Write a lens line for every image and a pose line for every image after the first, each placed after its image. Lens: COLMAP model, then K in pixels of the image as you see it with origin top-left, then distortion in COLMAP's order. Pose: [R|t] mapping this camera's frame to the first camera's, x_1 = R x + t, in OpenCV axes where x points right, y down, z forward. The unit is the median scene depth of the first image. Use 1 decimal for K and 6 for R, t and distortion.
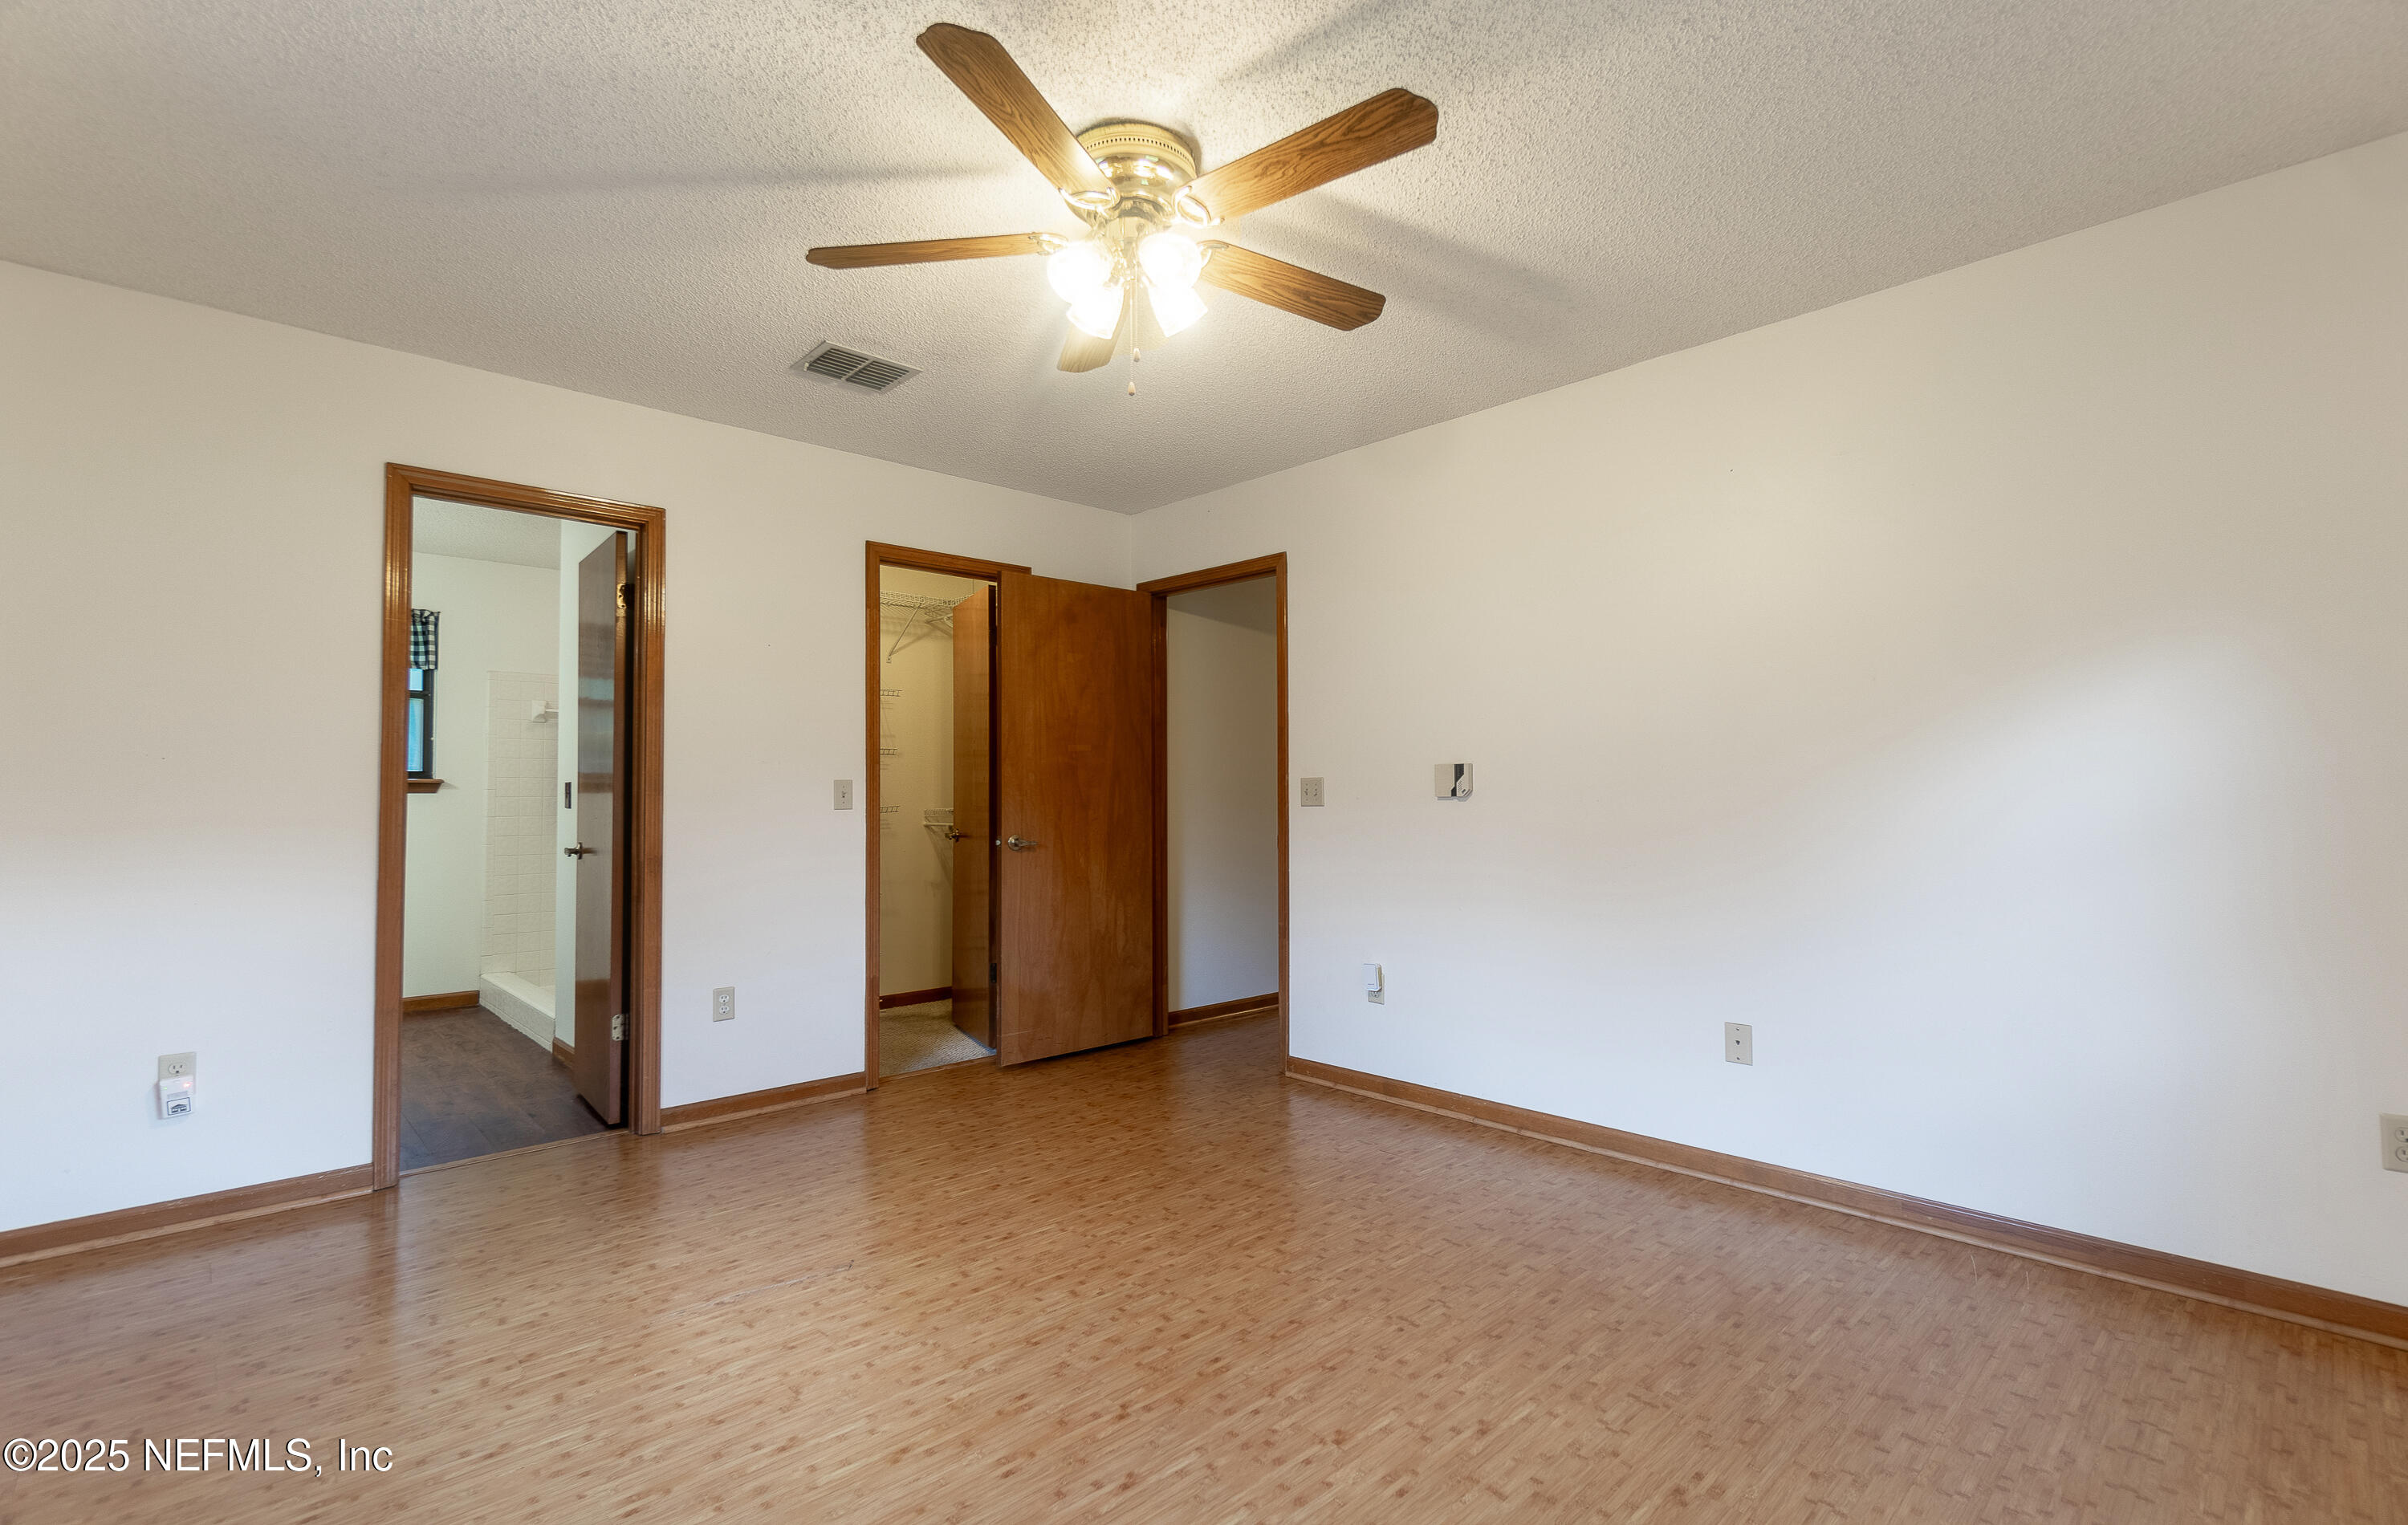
lens RADIAL K [[1074.3, 0, 1213.7], [0, 1074.3, 772.0], [0, 0, 1]] dist [-0.002237, -0.000368]
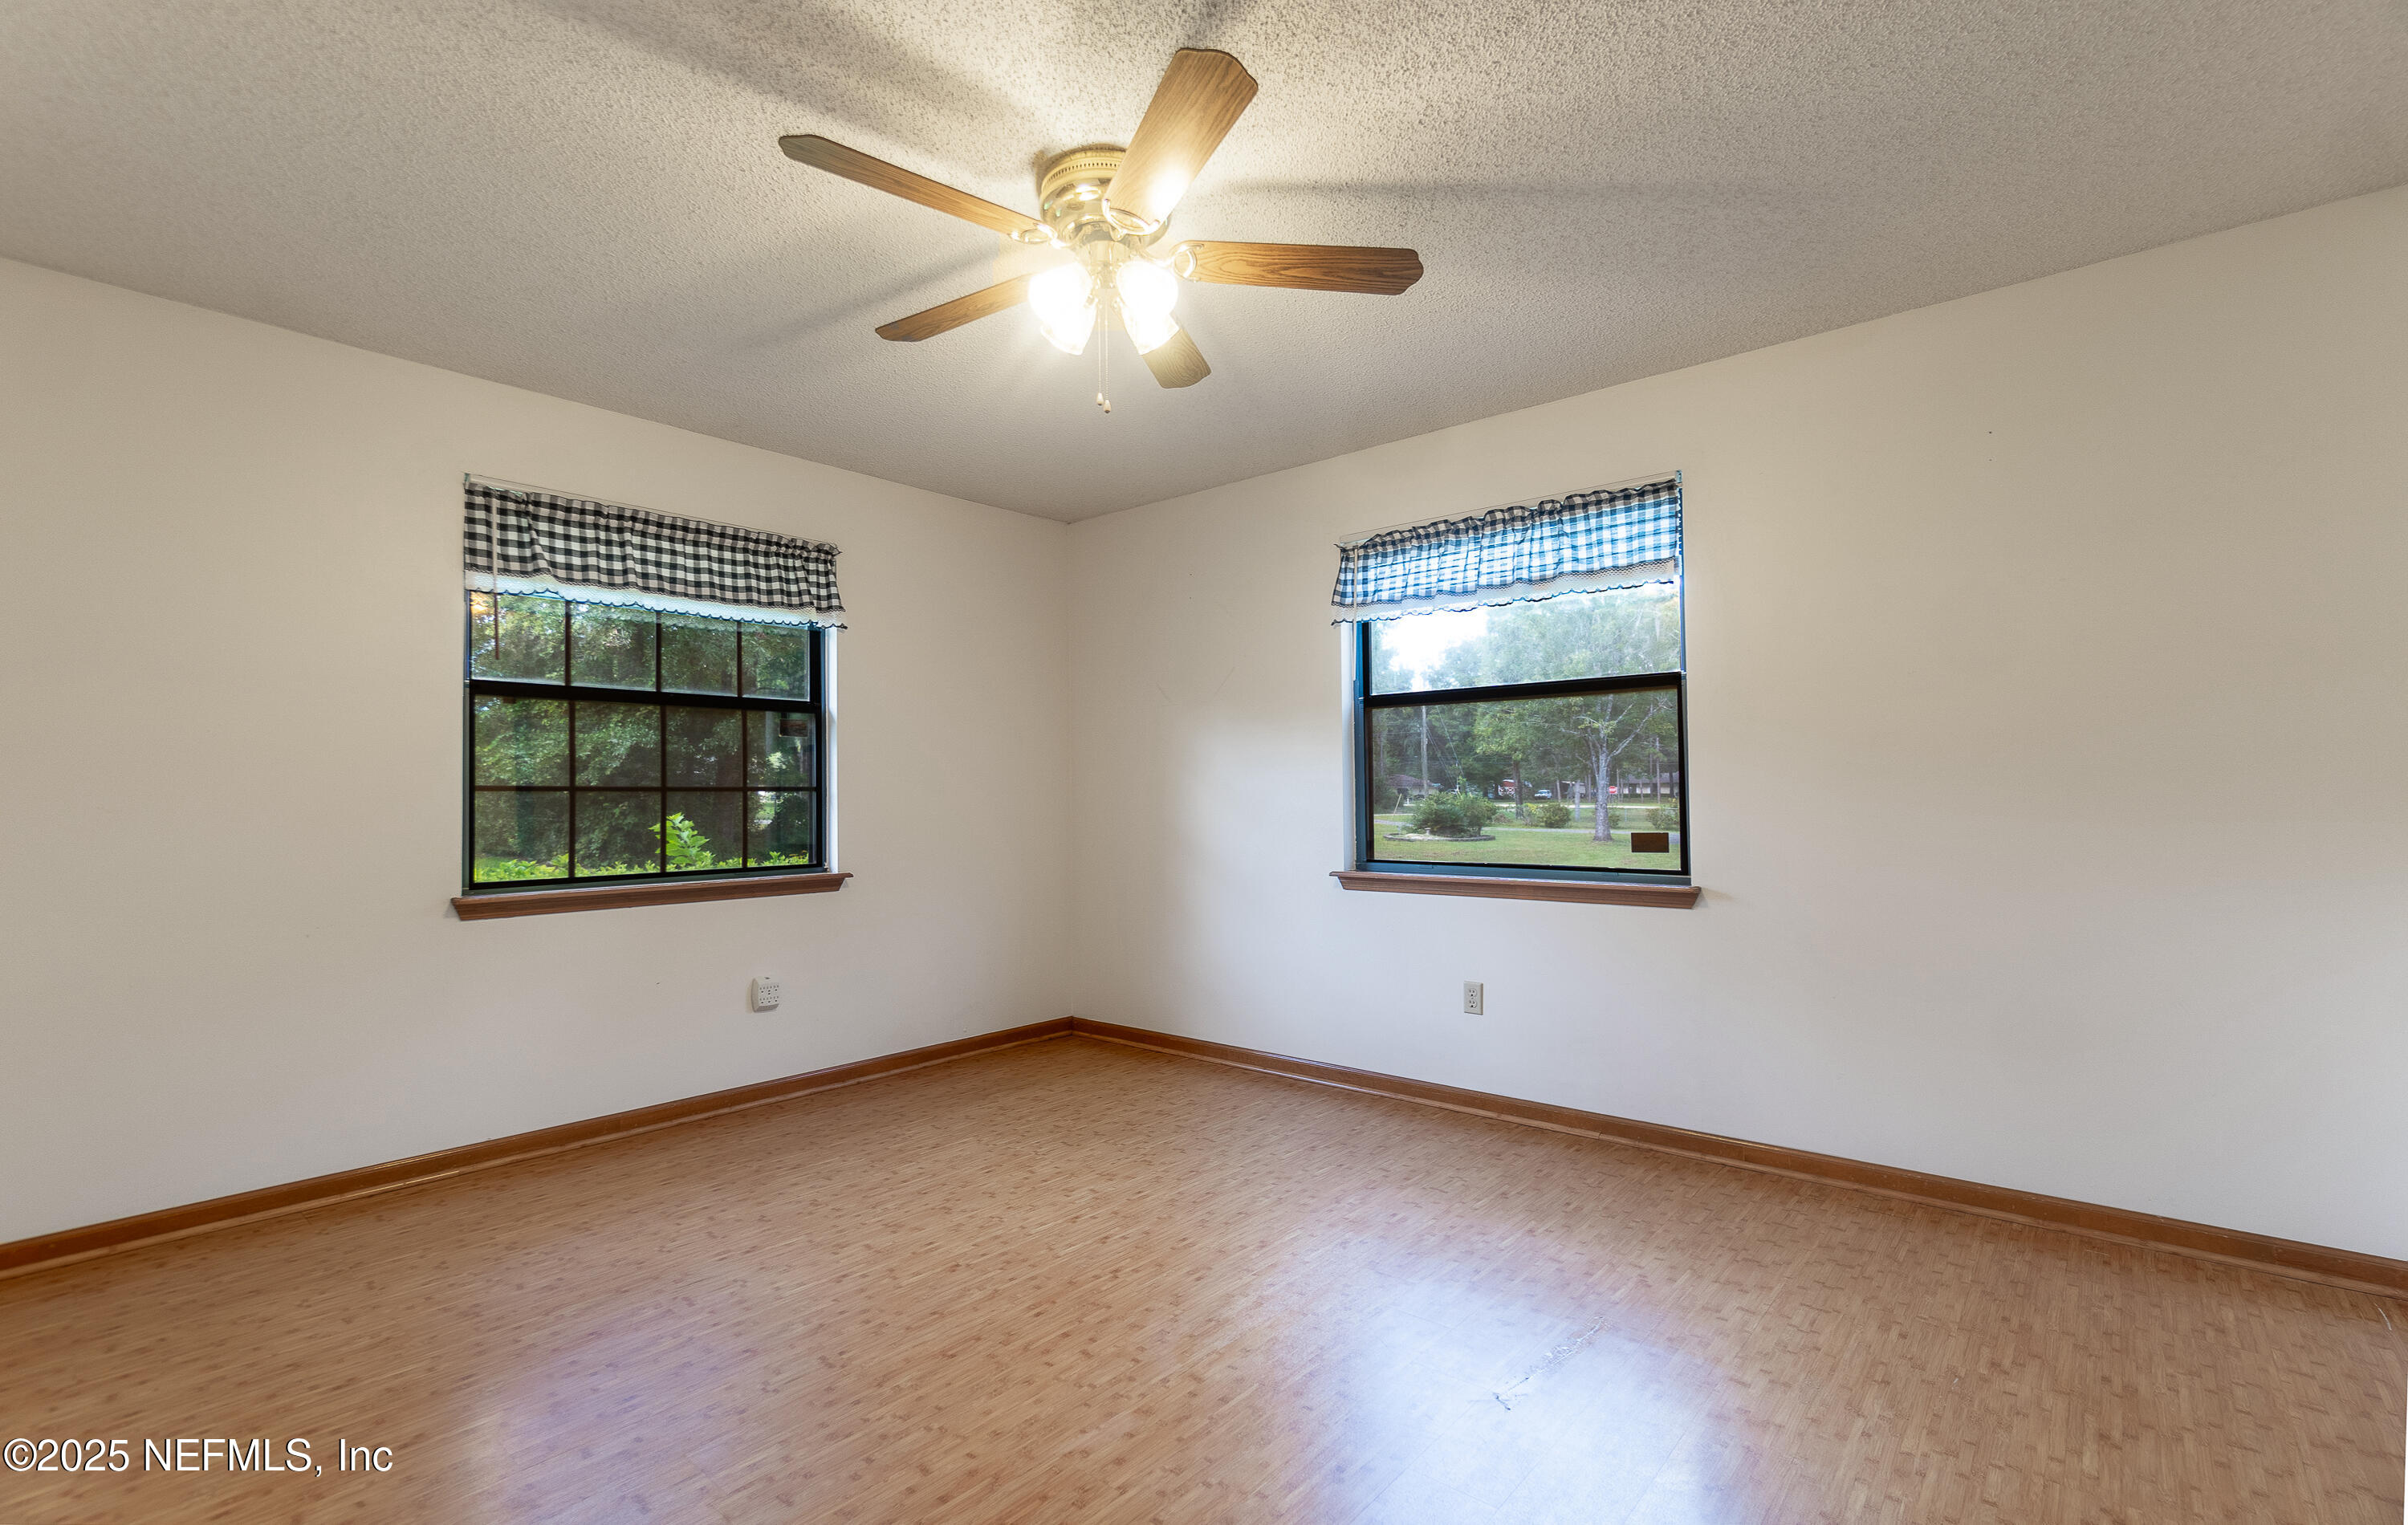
lens RADIAL K [[1074.3, 0, 1213.7], [0, 1074.3, 772.0], [0, 0, 1]] dist [-0.002237, -0.000368]
pose [[-0.994823, 0.010029, -0.101131, -0.065003], [0.015093, 0.998663, -0.049439, 0.046889], [0.100500, -0.050709, -0.993644, 1.962040]]
